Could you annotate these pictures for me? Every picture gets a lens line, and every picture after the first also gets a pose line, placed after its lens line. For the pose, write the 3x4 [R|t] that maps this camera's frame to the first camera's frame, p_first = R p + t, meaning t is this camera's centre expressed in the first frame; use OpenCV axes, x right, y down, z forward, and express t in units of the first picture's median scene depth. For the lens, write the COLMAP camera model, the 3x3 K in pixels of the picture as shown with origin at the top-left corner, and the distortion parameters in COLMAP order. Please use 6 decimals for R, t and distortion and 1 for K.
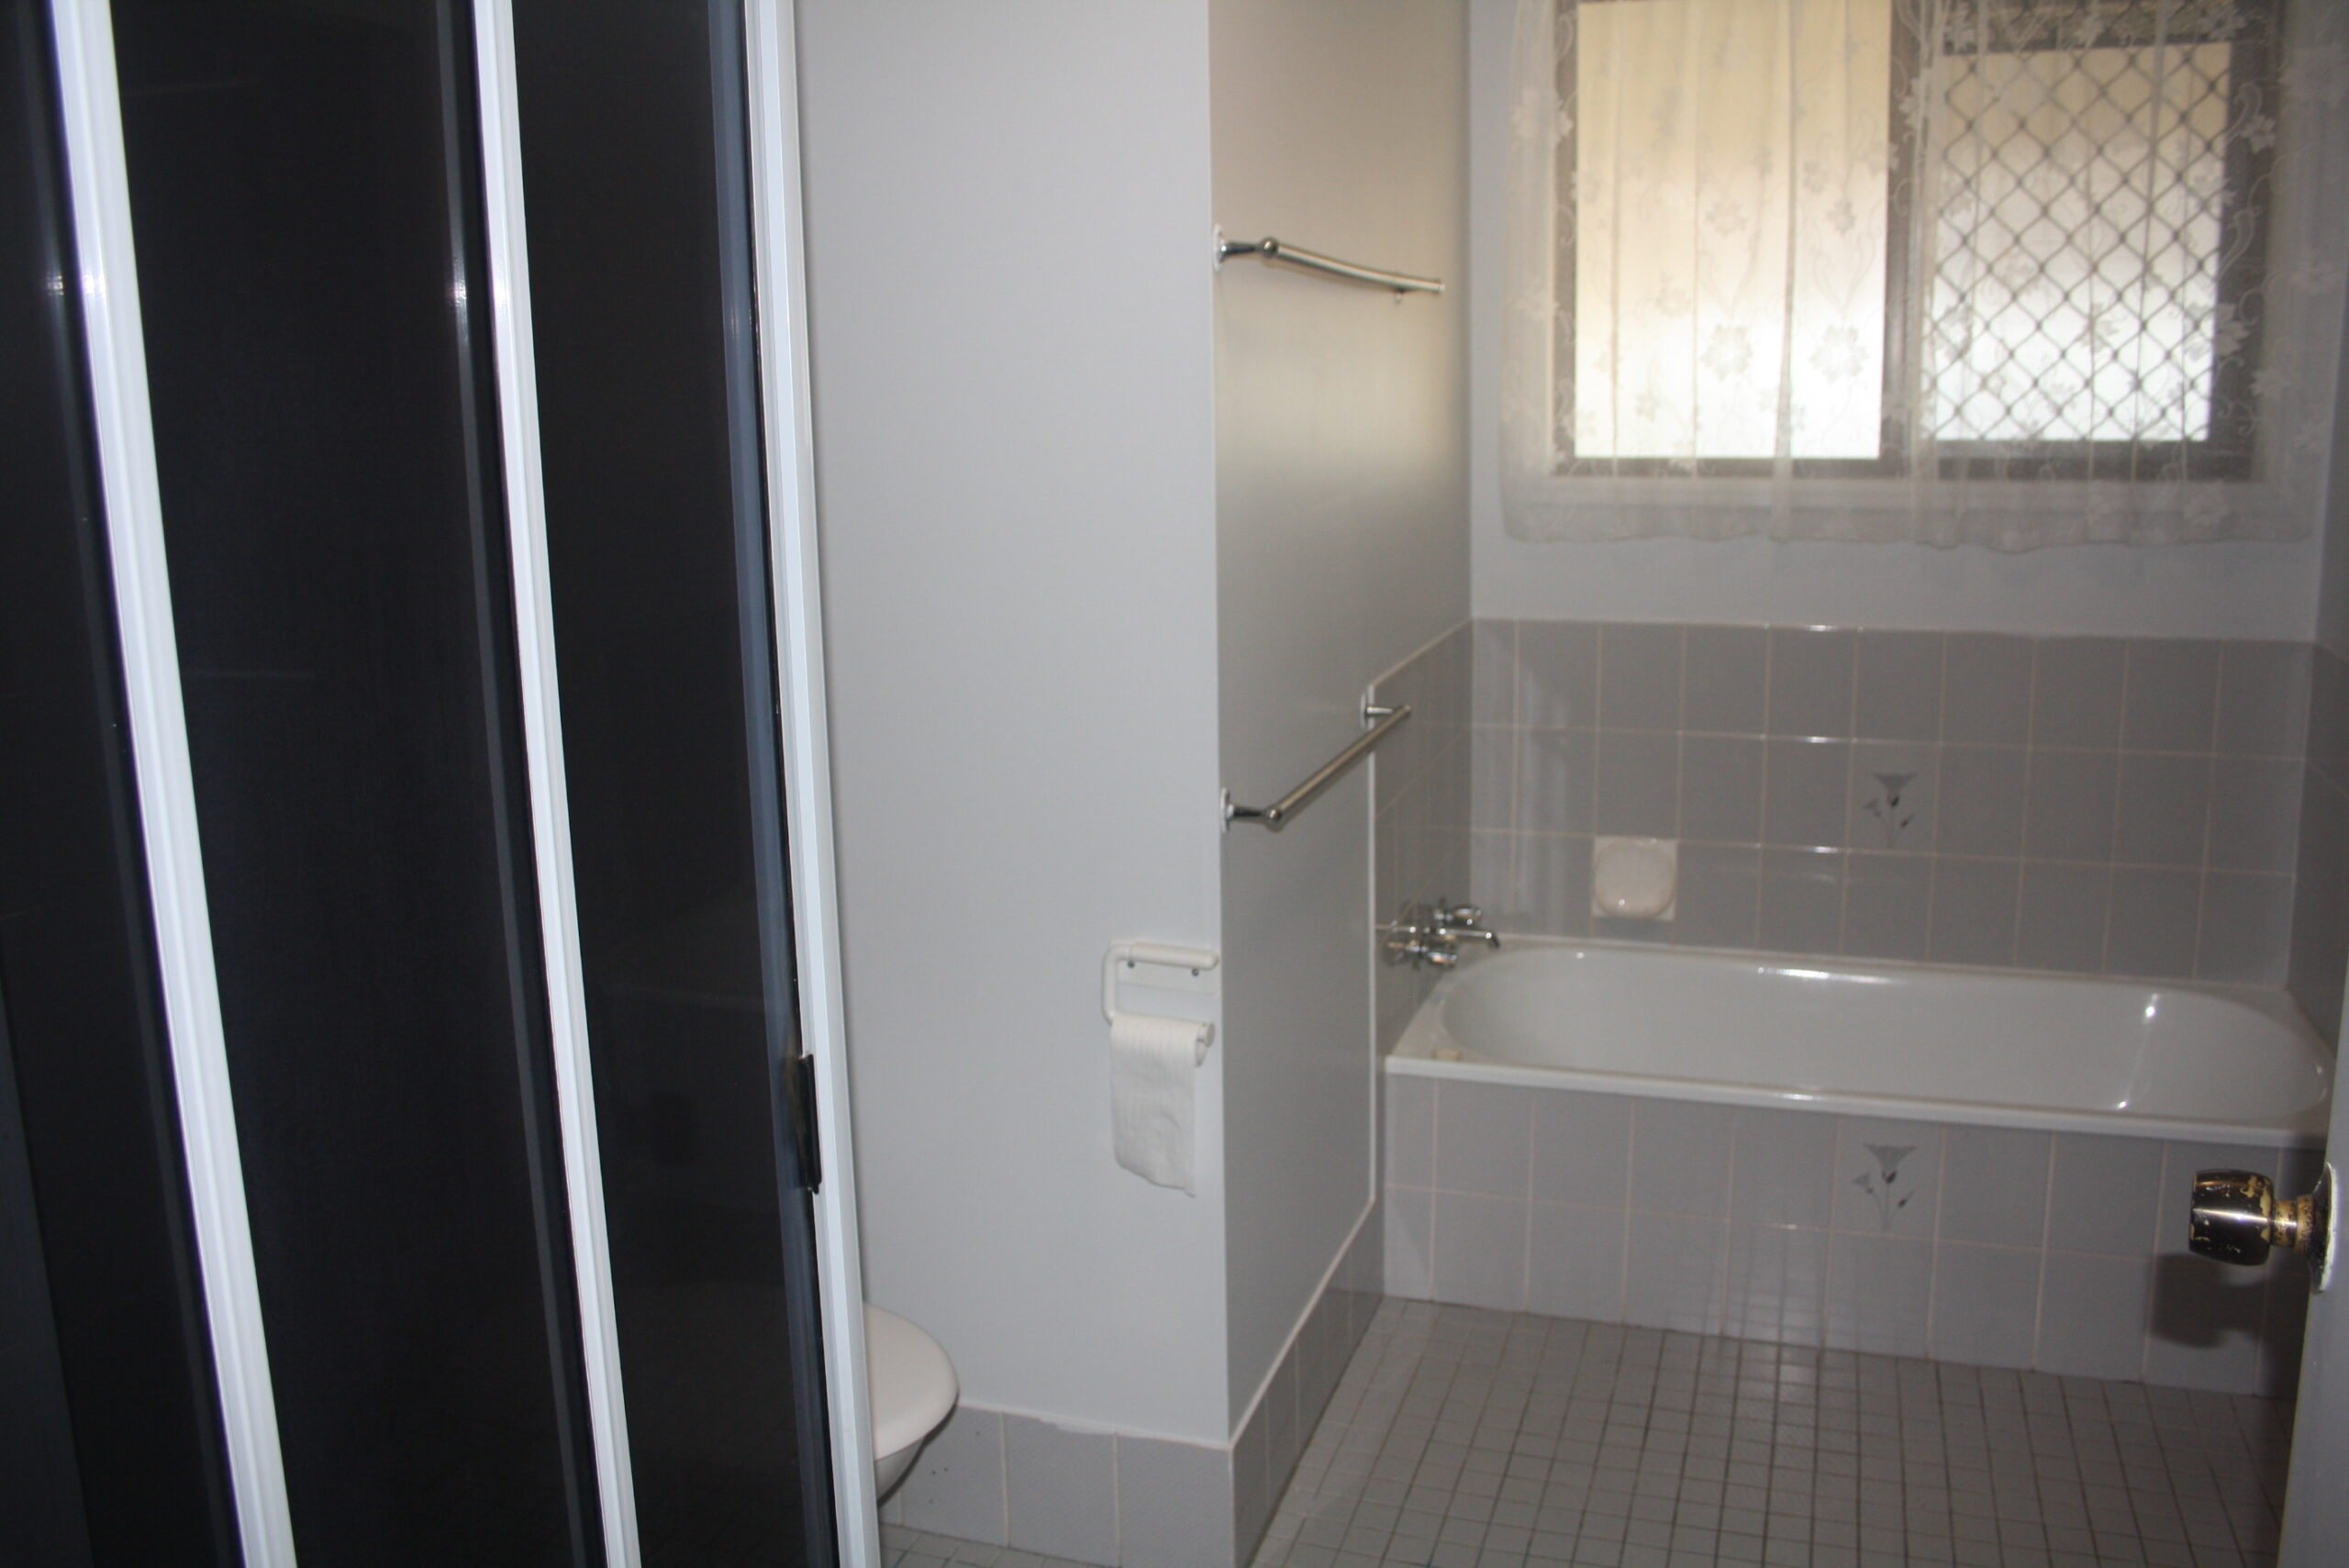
lens RADIAL K [[1953.2, 0, 1179.0], [0, 1953.2, 763.1], [0, 0, 1]] dist [-0.162982, 0.137814]
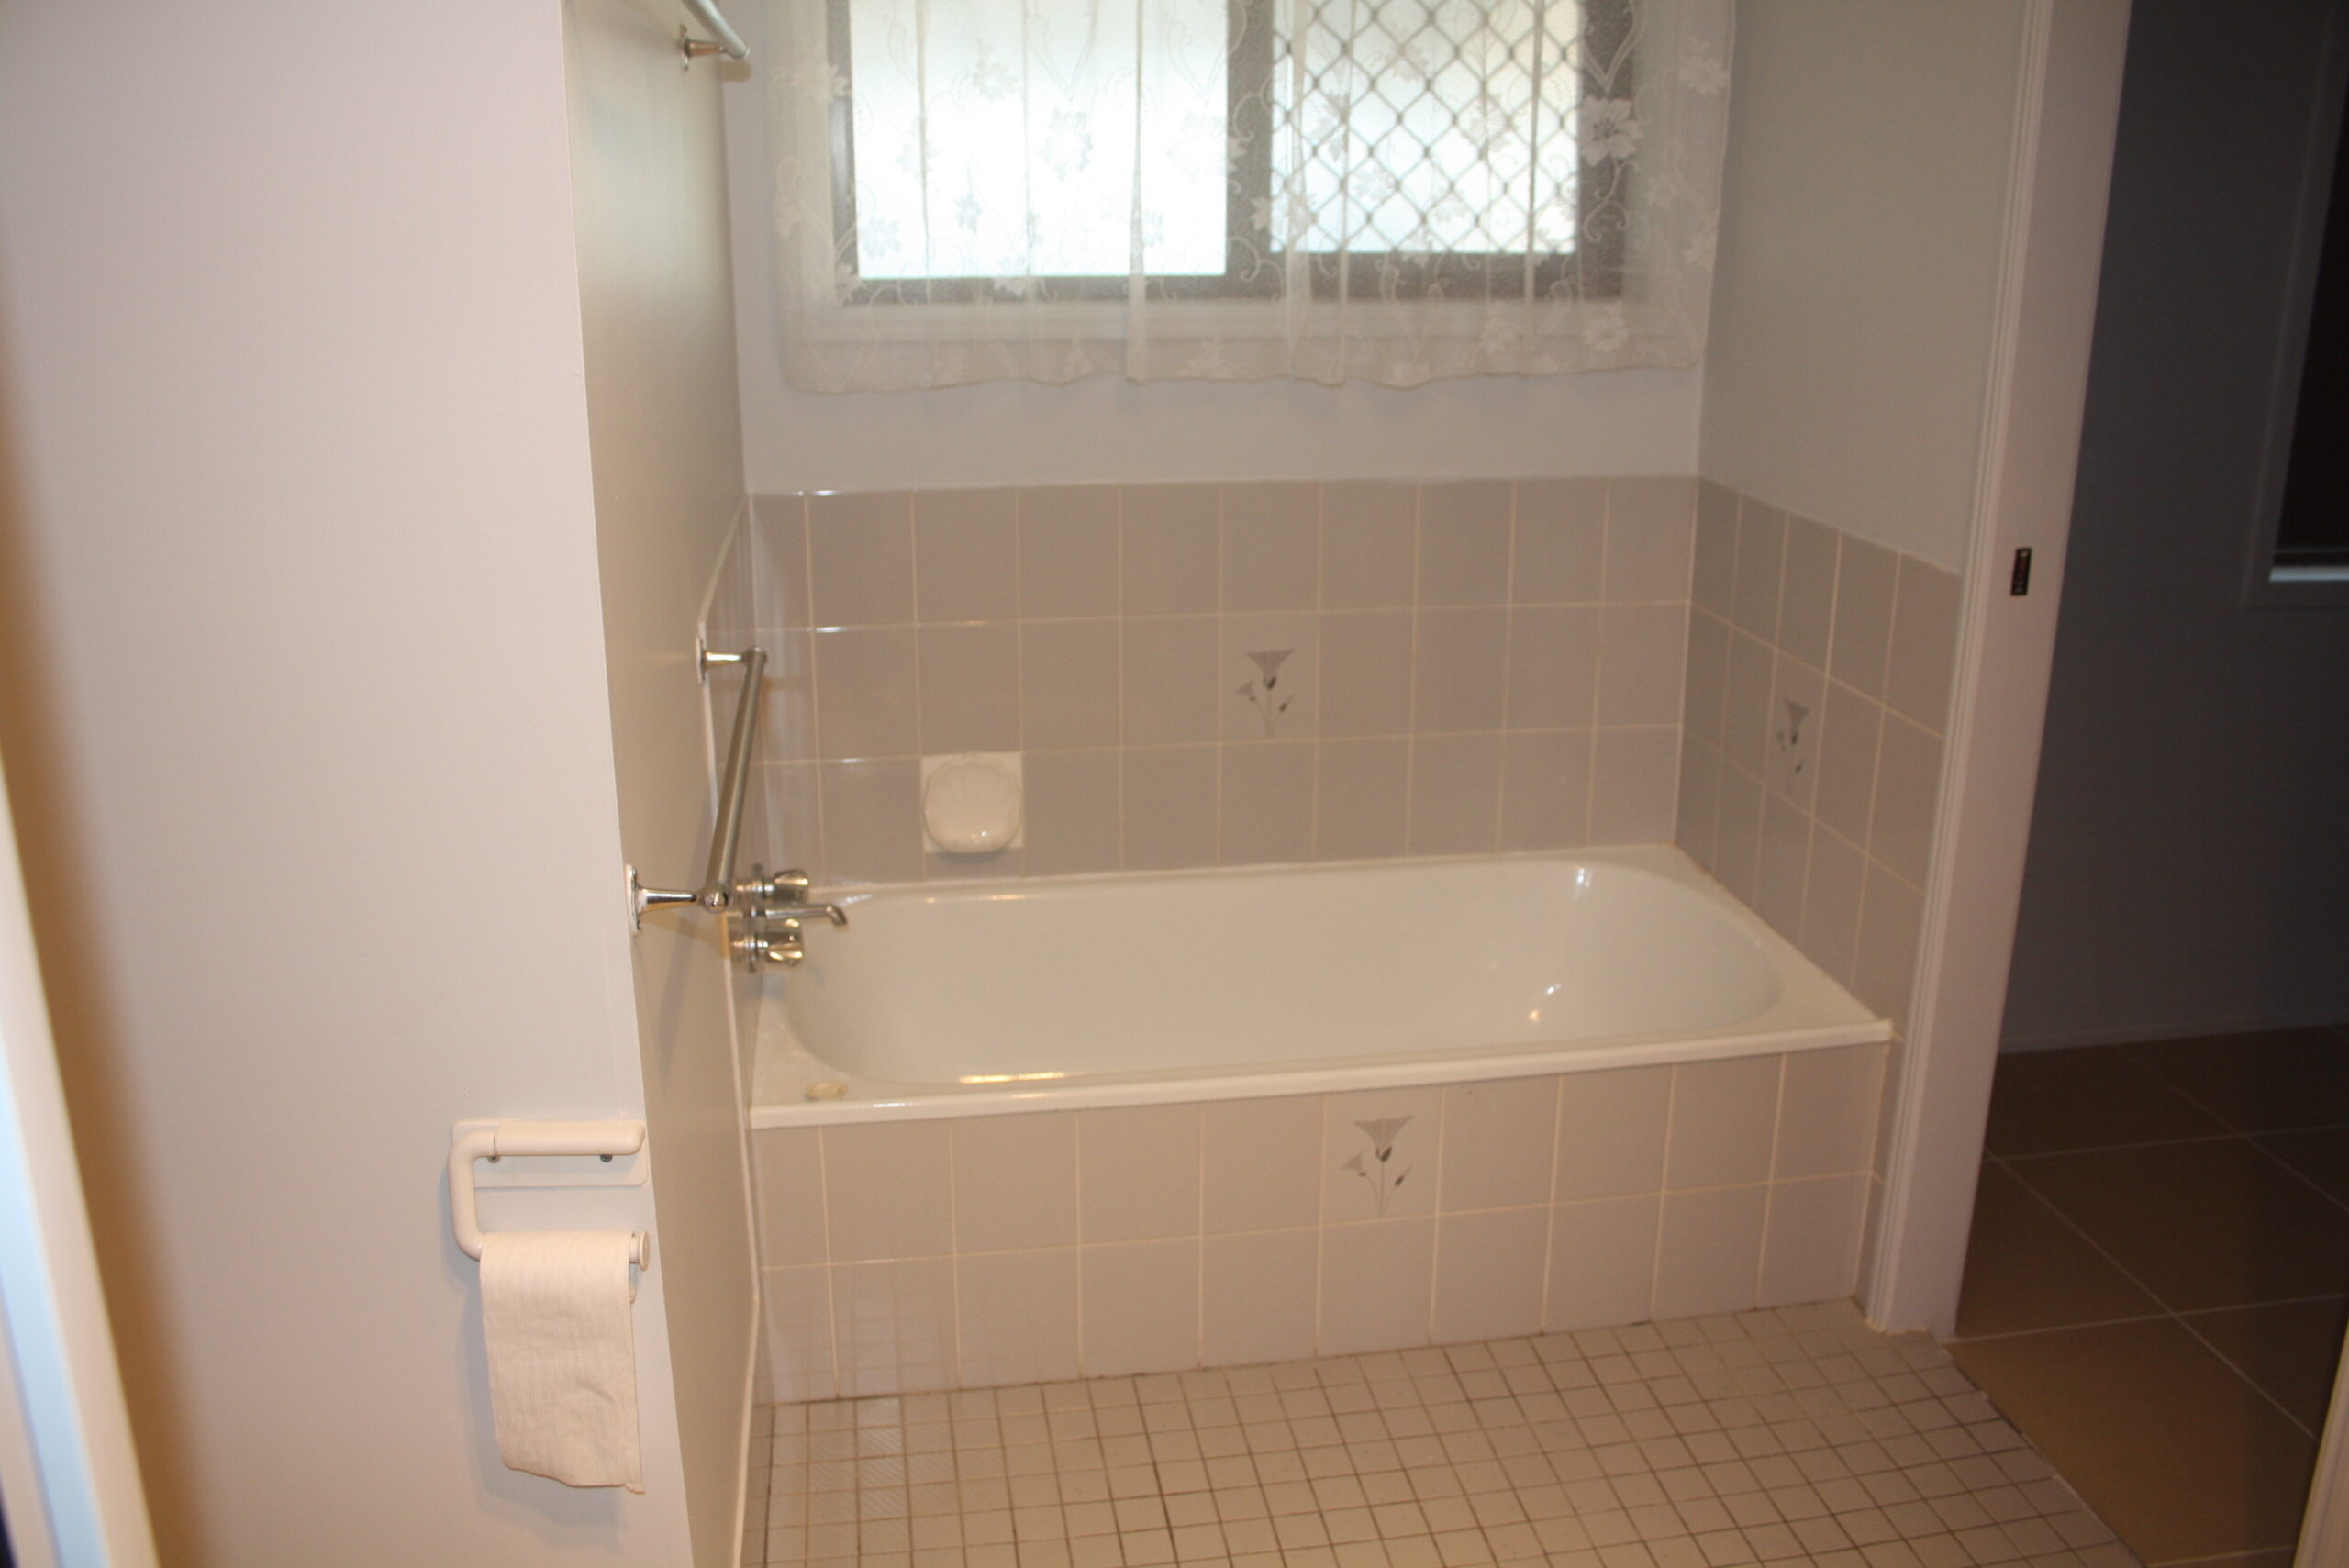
lens RADIAL K [[1953.2, 0, 1179.0], [0, 1953.2, 763.1], [0, 0, 1]] dist [-0.162982, 0.137814]
pose [[0.884965, -0.114743, 0.451299, -0.060864], [0.068983, 0.990776, 0.116634, -0.050164], [-0.460519, -0.072085, 0.884718, 0.255161]]
